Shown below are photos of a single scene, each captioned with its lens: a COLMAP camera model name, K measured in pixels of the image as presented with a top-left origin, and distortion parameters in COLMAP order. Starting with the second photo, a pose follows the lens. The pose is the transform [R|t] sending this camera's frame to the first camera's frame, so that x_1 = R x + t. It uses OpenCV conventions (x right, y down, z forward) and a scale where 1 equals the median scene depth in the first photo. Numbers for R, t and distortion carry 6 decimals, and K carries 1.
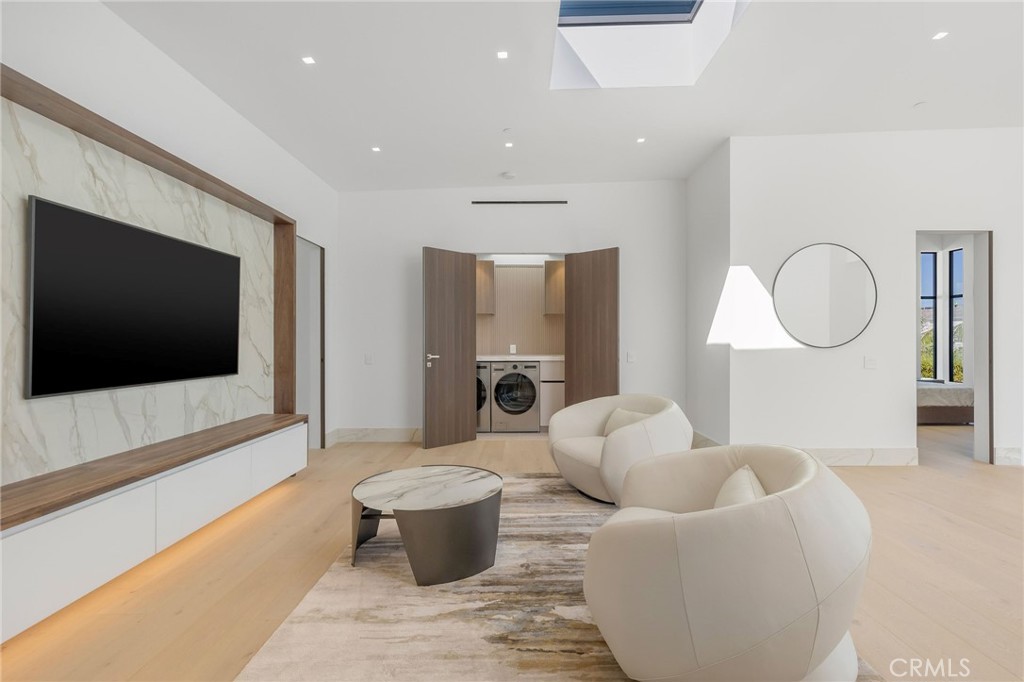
lens RADIAL K [[486.8, 0, 512.9], [0, 486.8, 335.6], [0, 0, 1]] dist [0.000694, -0.000296]
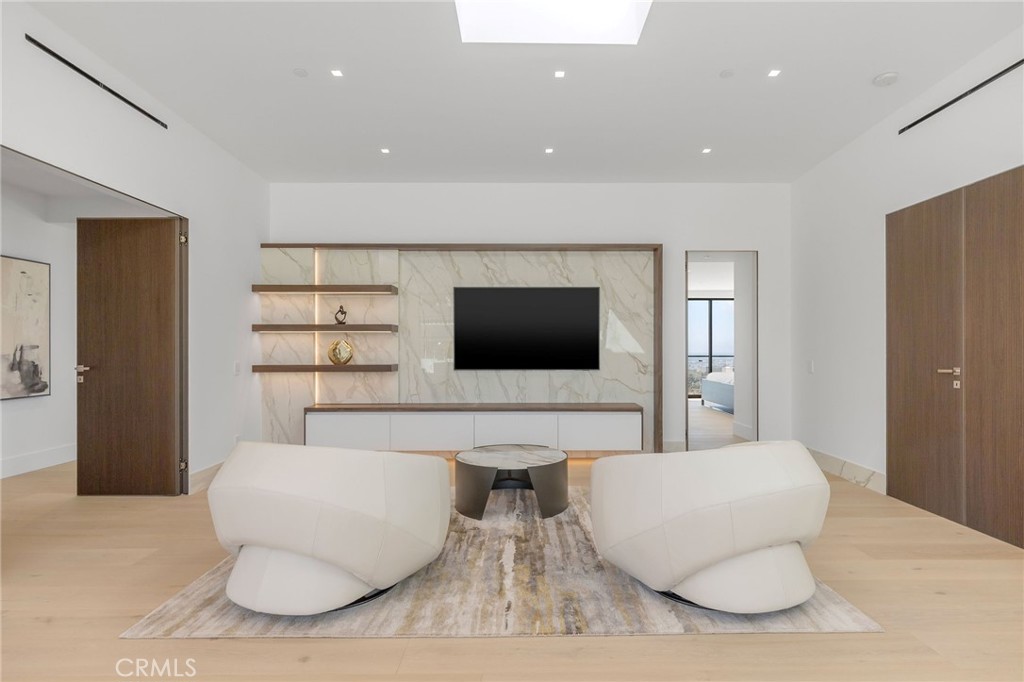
lens RADIAL K [[495.7, 0, 515.8], [0, 495.7, 342.7], [0, 0, 1]] dist [-0.001194, 0.001213]
pose [[0.029142, 0.001765, -0.999574, 1.164754], [0.013937, 0.999901, 0.002172, -0.008084], [0.999478, -0.013995, 0.029114, 0.954899]]
